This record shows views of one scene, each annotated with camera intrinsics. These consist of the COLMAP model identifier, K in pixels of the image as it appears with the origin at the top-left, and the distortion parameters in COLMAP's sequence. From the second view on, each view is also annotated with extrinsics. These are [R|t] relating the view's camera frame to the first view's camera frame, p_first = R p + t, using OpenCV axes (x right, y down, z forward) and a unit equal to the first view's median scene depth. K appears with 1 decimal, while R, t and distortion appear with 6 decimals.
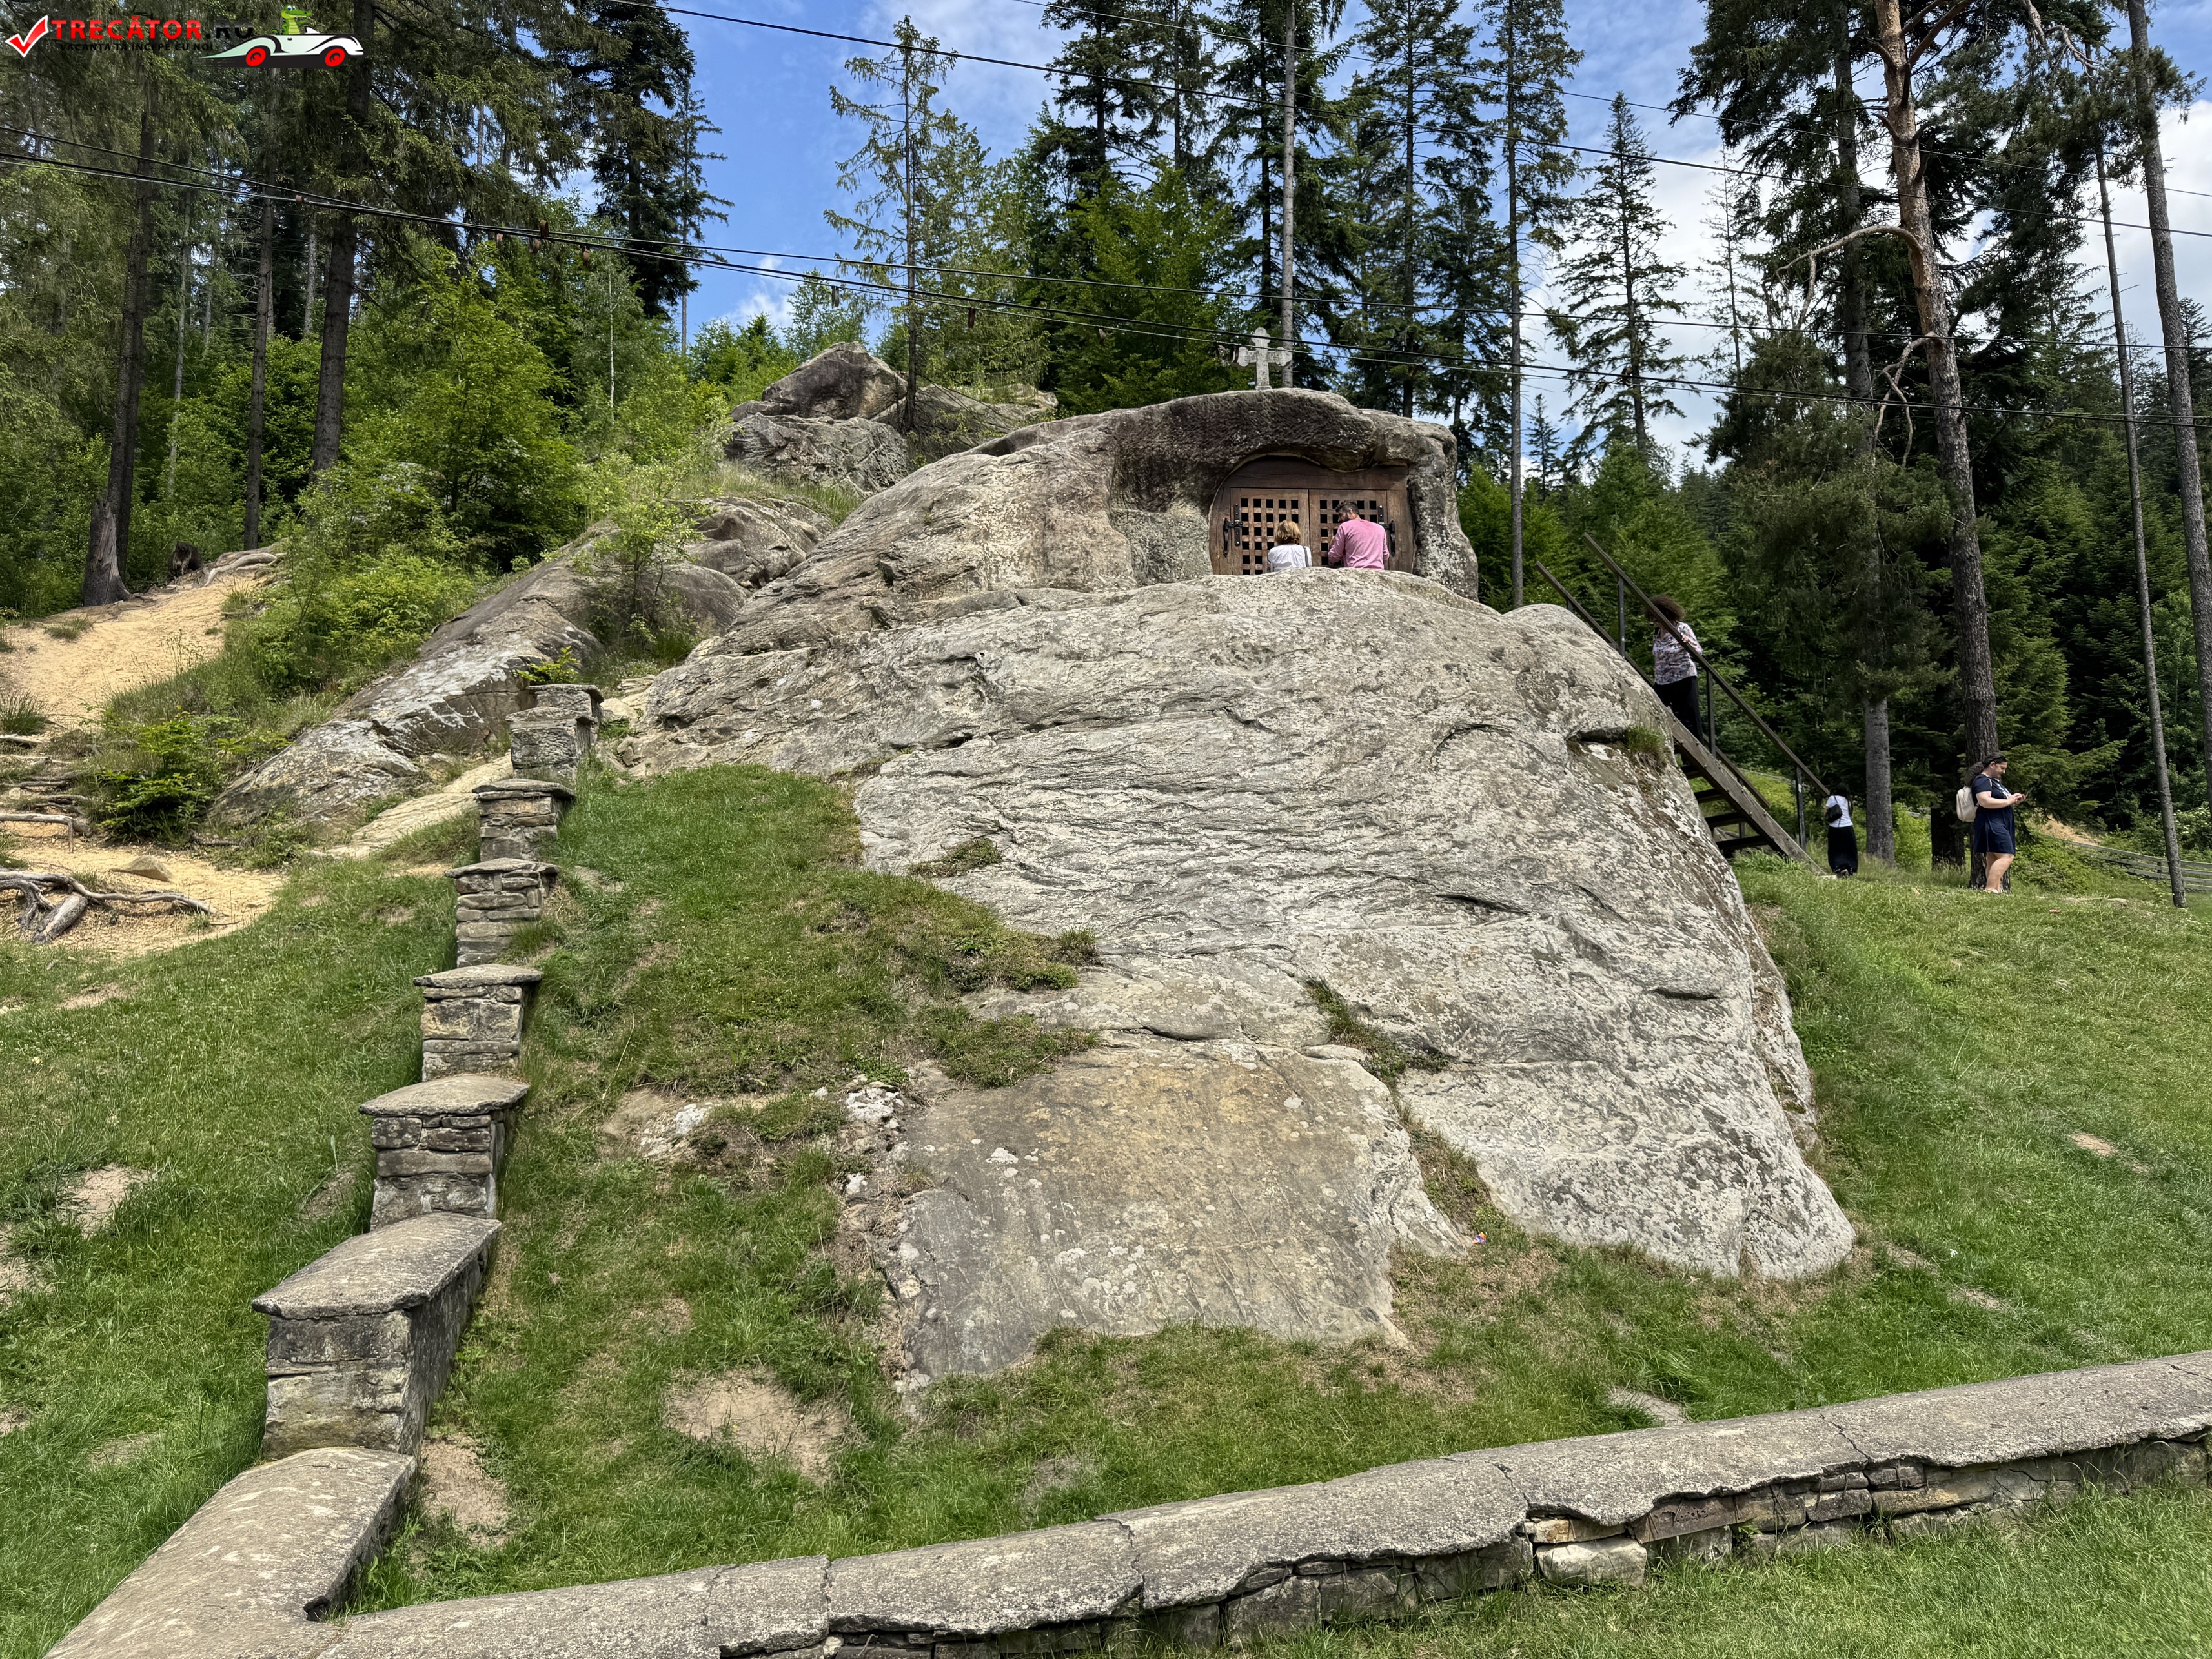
lens RADIAL K [[1558.6, 0, 1091.4], [0, 1558.6, 824.0], [0, 0, 1]] dist [0.057624, -0.078841]
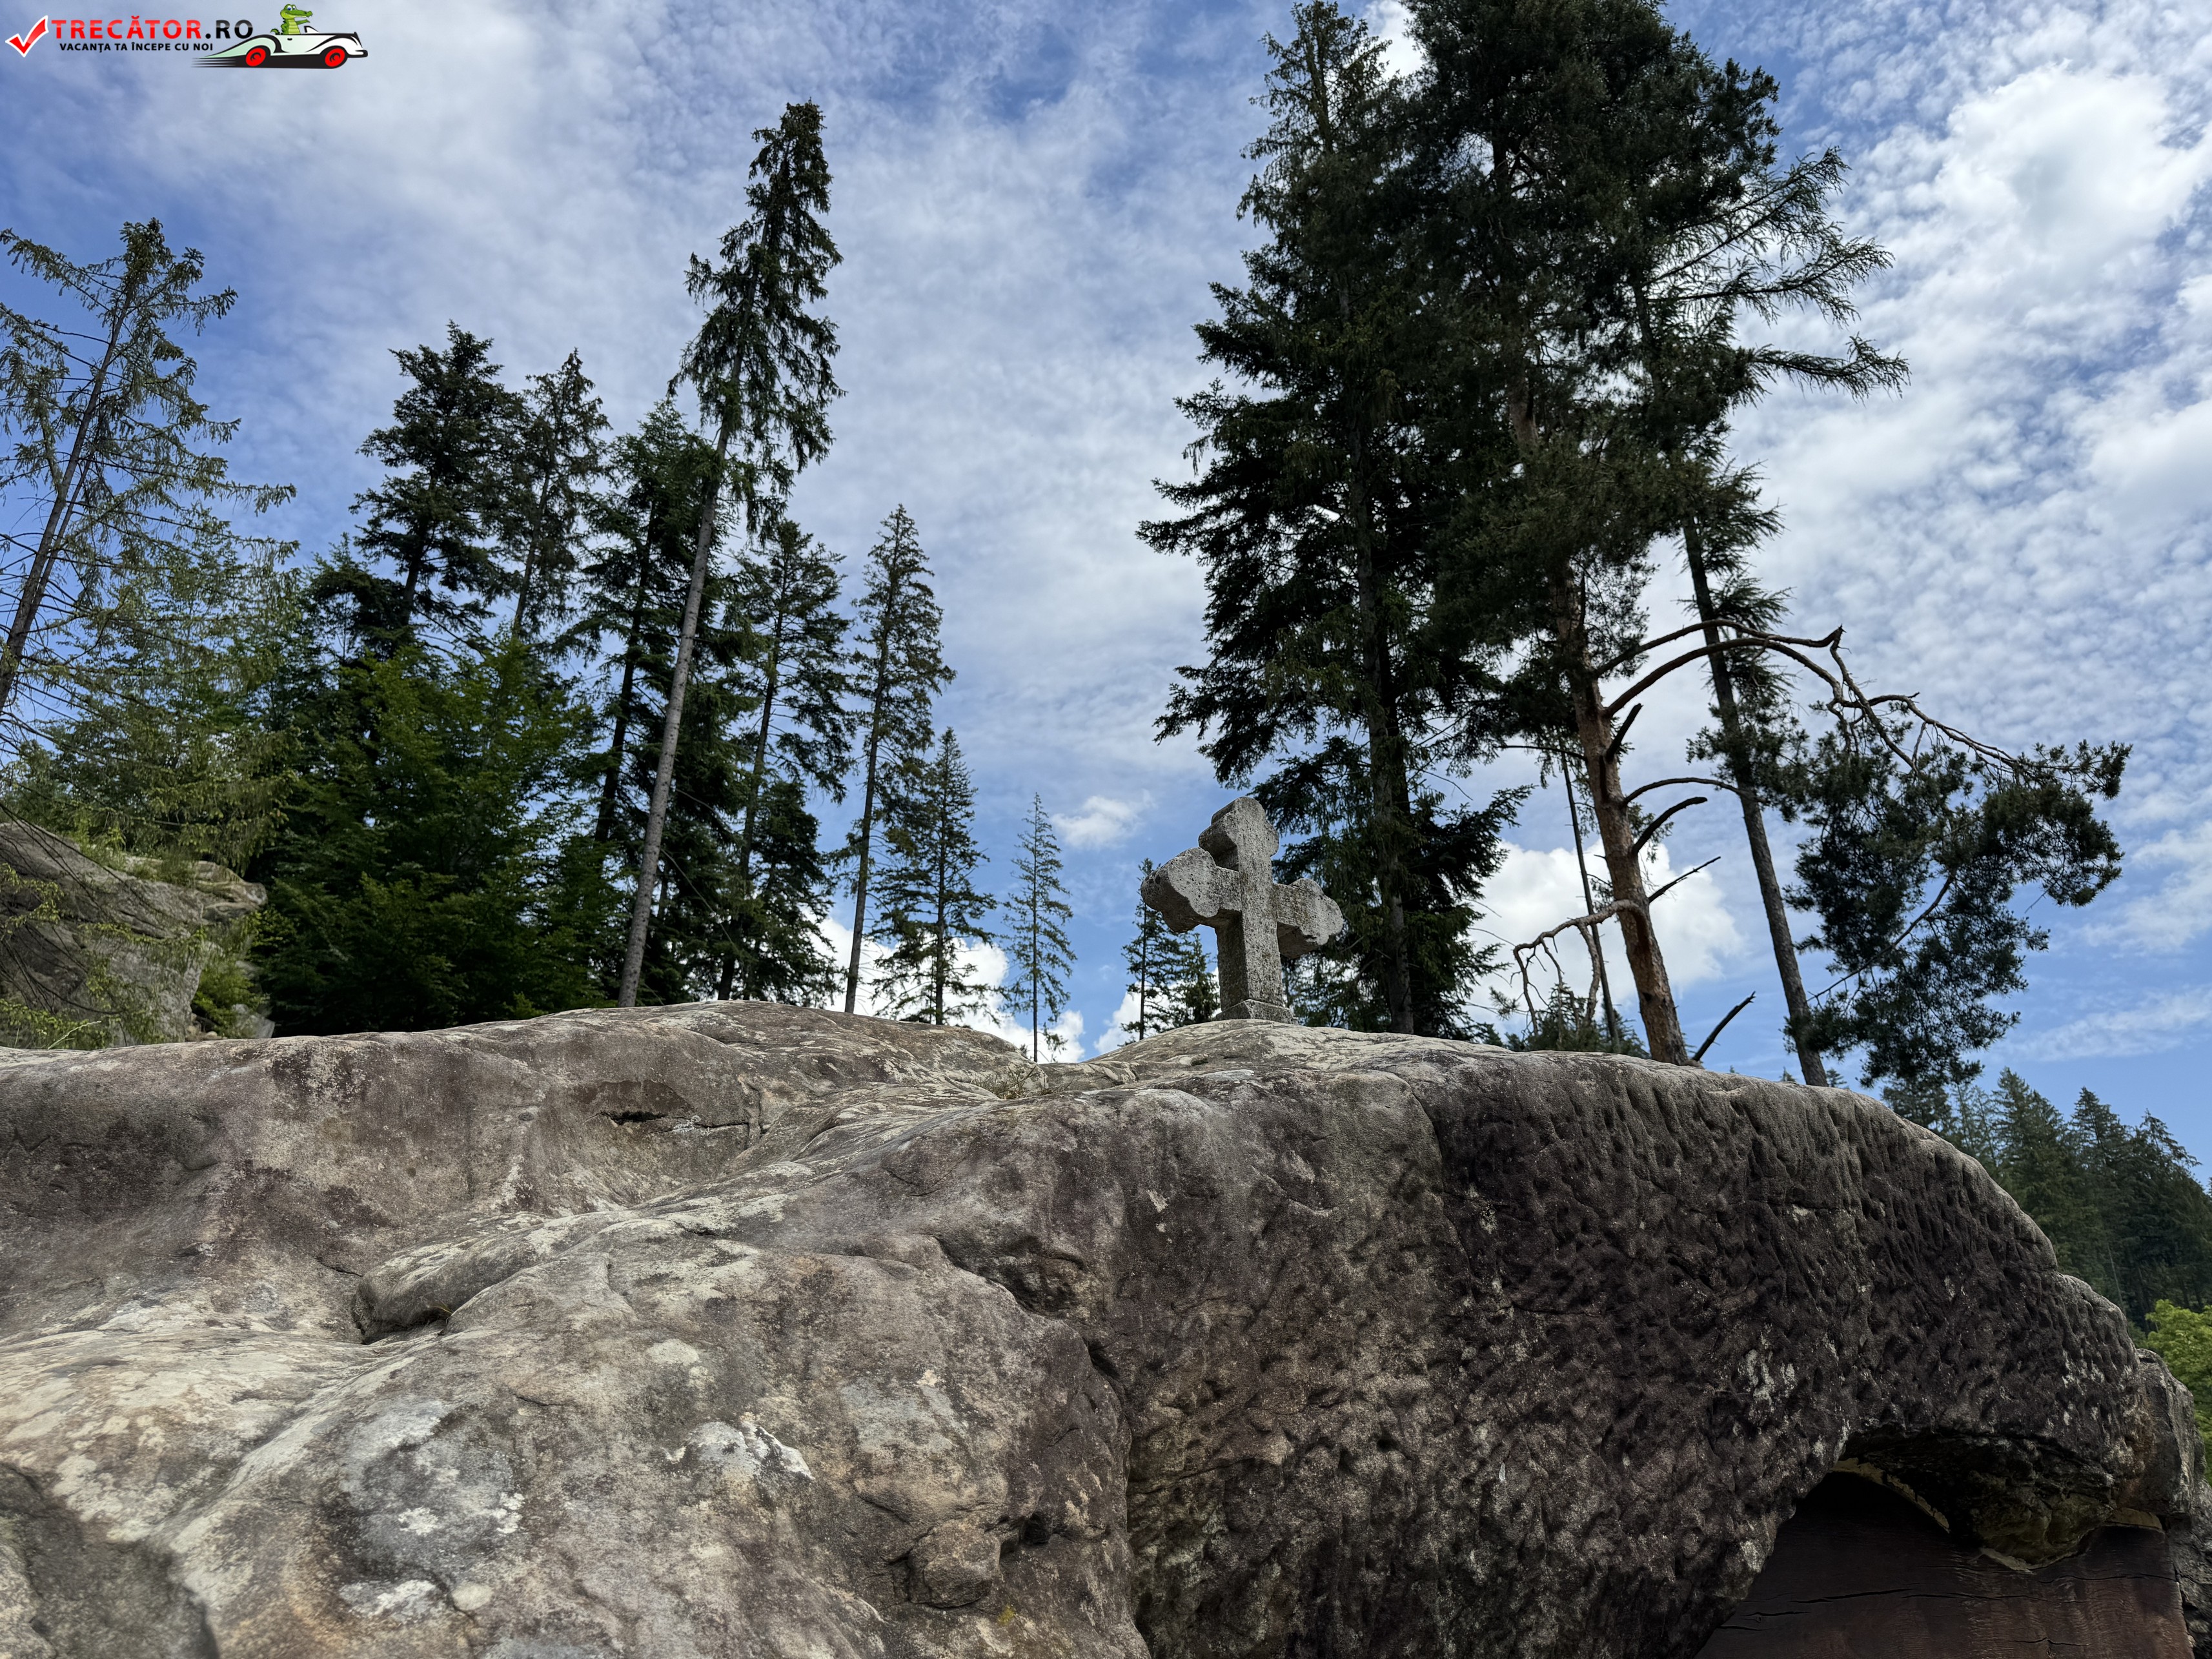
lens RADIAL K [[1558.6, 0, 1124.0], [0, 1558.6, 827.7], [0, 0, 1]] dist [0.057624, -0.078841]
pose [[0.869385, 0.219432, 0.442741, -0.008414], [-0.047862, 0.929173, -0.366534, -0.080346], [-0.491812, 0.297469, 0.818311, 0.296997]]
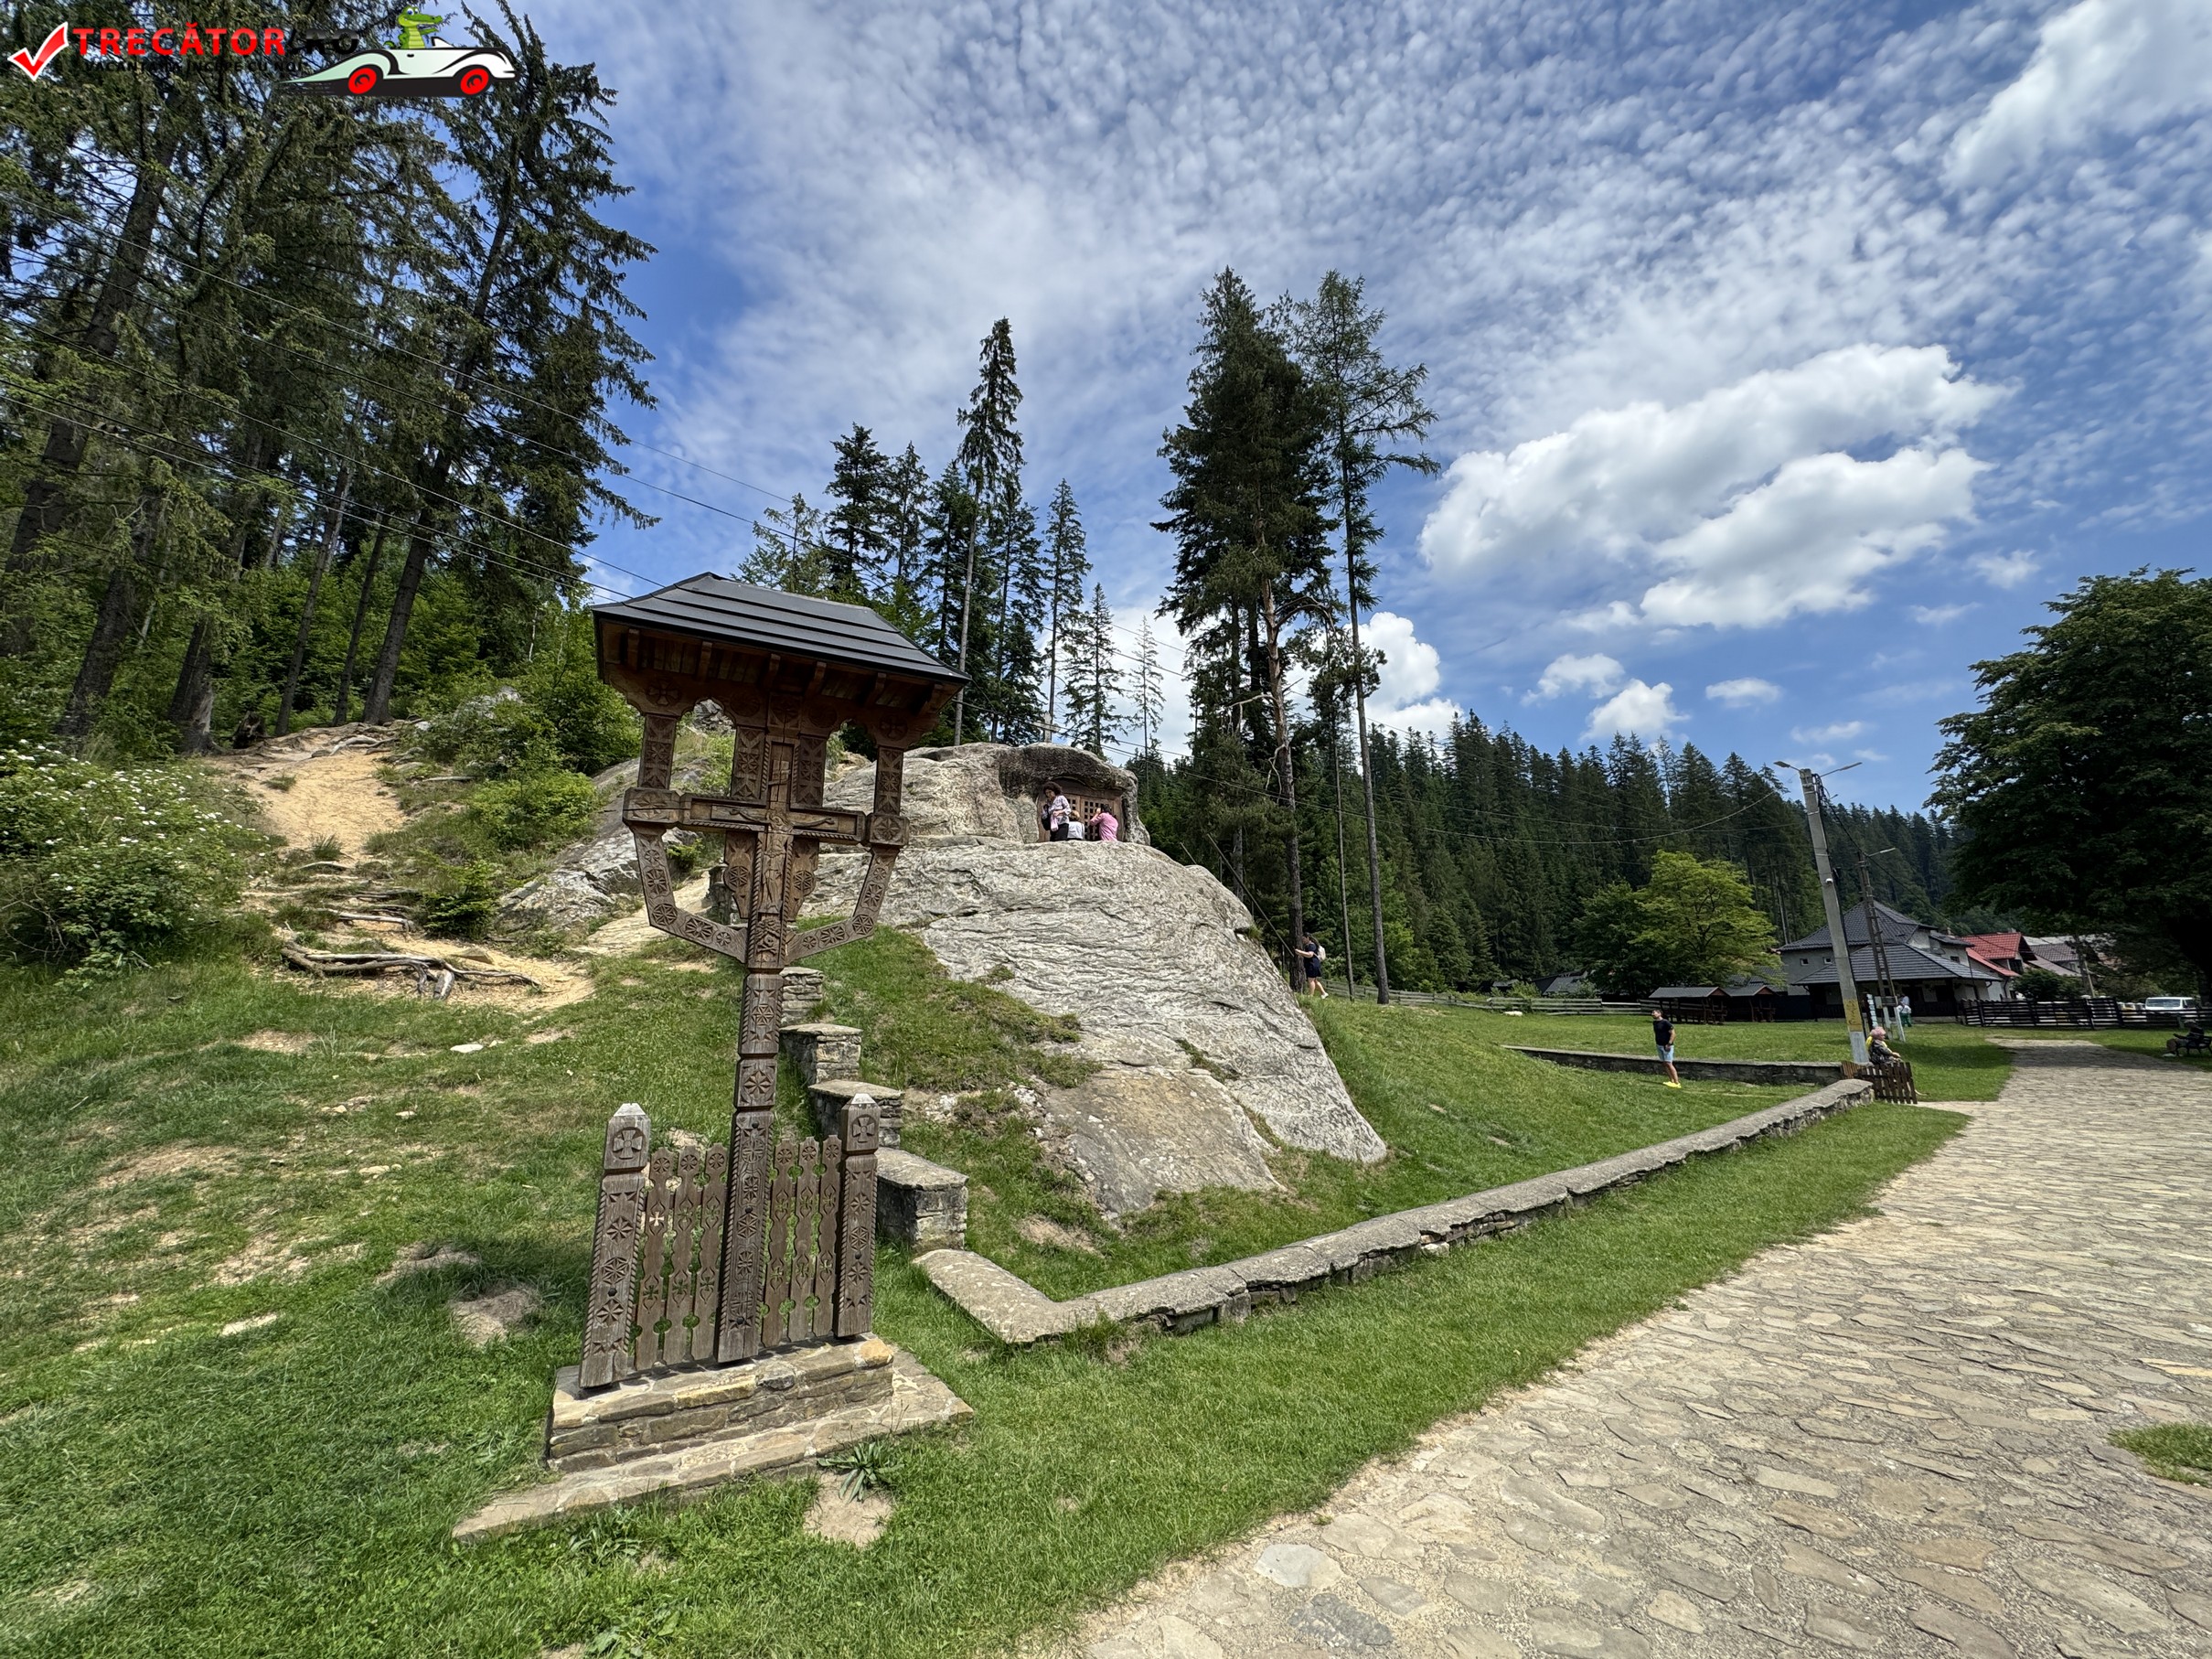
lens RADIAL K [[883.1, 0, 1103.9], [0, 883.1, 830.7], [0, 0, 1]] dist [-0.002148, -0.000251]
pose [[0.926067, 0.102779, 0.363093, -0.085247], [-0.058045, 0.989541, -0.132061, -0.004577], [-0.372869, 0.101221, 0.922347, -0.033329]]
